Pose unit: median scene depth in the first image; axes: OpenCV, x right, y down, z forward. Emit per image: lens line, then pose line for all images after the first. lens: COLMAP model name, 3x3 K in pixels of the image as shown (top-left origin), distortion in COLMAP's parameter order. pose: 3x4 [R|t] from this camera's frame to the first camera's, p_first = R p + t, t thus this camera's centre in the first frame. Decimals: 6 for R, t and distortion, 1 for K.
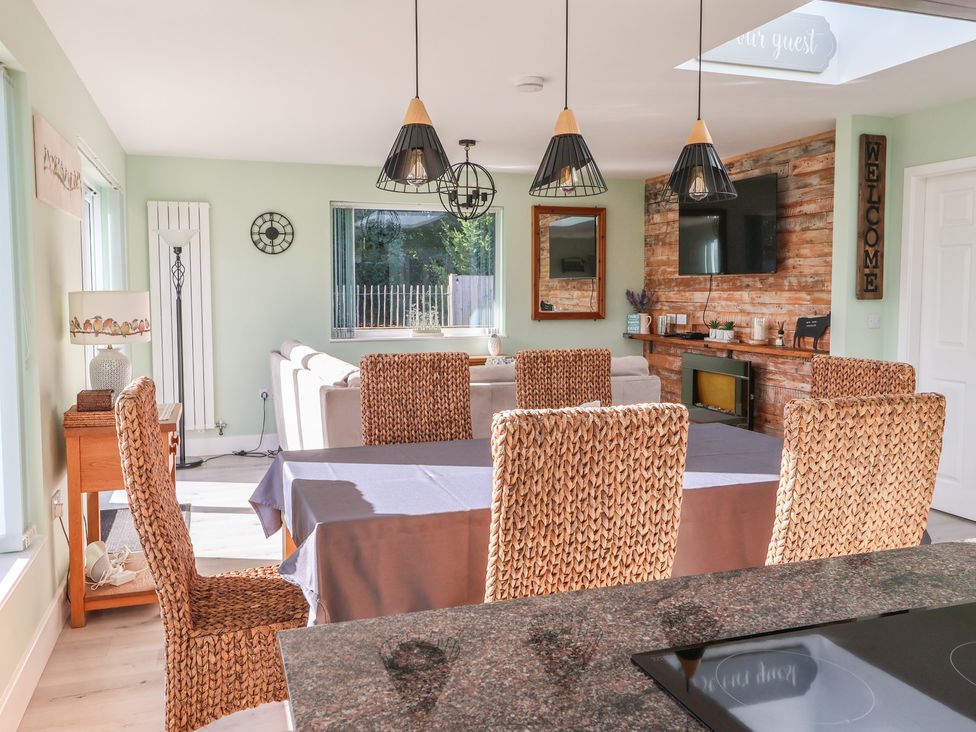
lens RADIAL K [[809.4, 0, 488.0], [0, 809.4, 365.5], [0, 0, 1]] dist [0.008217, -0.009545]
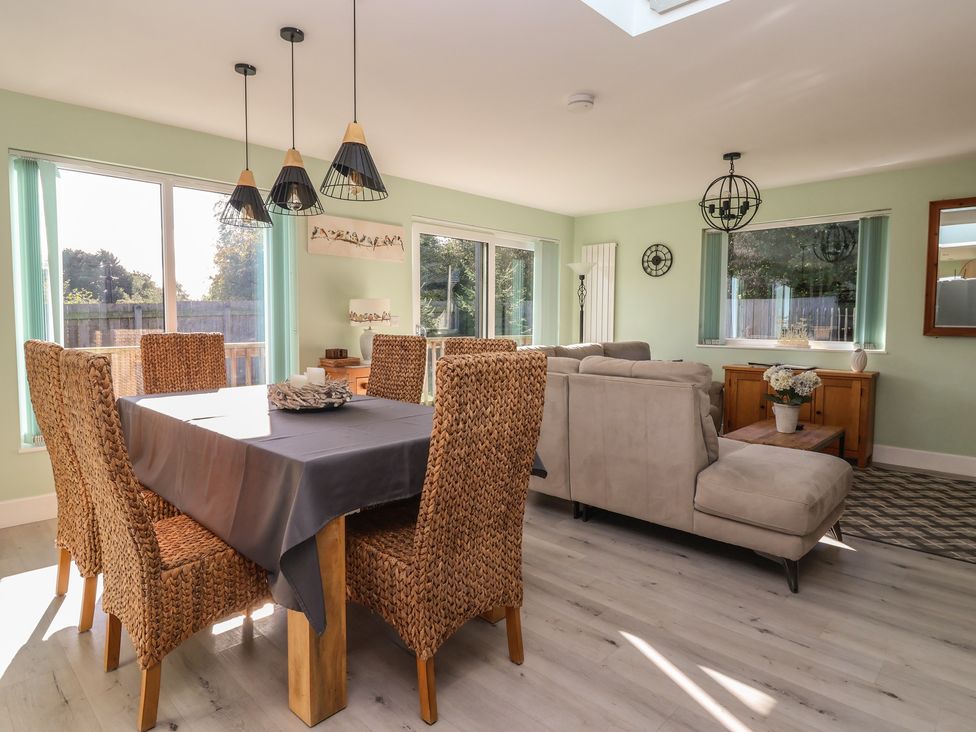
lens RADIAL K [[584.6, 0, 493.0], [0, 584.6, 360.0], [0, 0, 1]] dist [-0.022445, -0.001312]
pose [[0.506012, 0.059749, -0.860454, 0.448655], [-0.086573, 0.996078, 0.018255, -0.000098], [0.858170, 0.065255, 0.509201, 0.345357]]
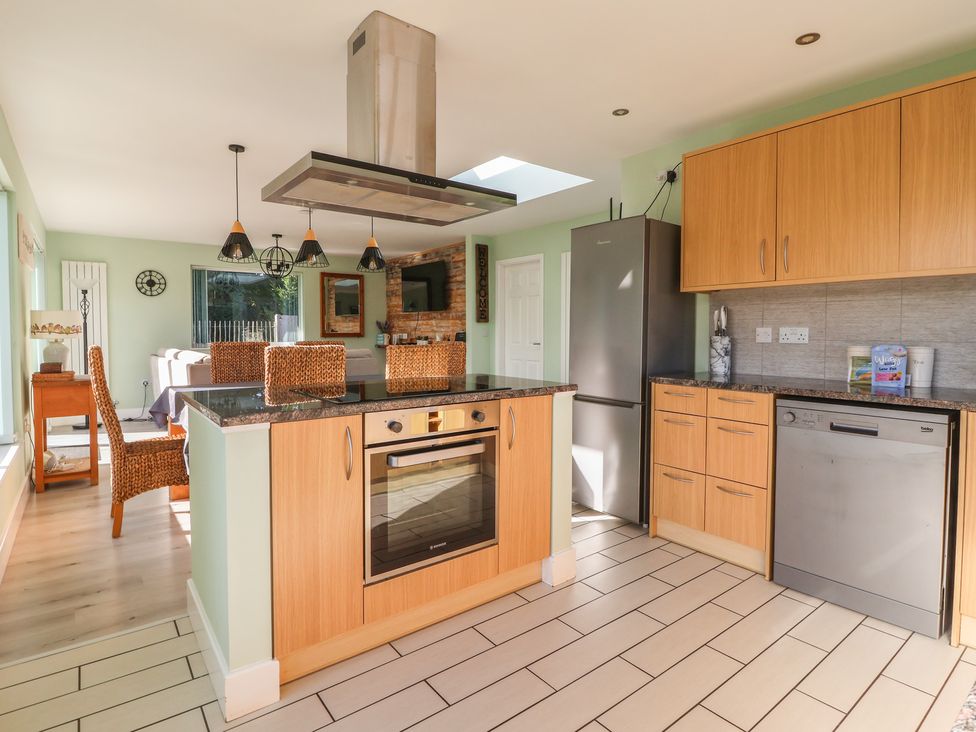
lens RADIAL K [[538.4, 0, 498.6], [0, 538.4, 356.0], [0, 0, 1]] dist [-0.014753, -0.004236]
pose [[0.944719, -0.012239, 0.327652, 0.042883], [0.027691, 0.998711, -0.042535, 0.051805], [-0.326709, 0.049256, 0.943840, -0.253693]]
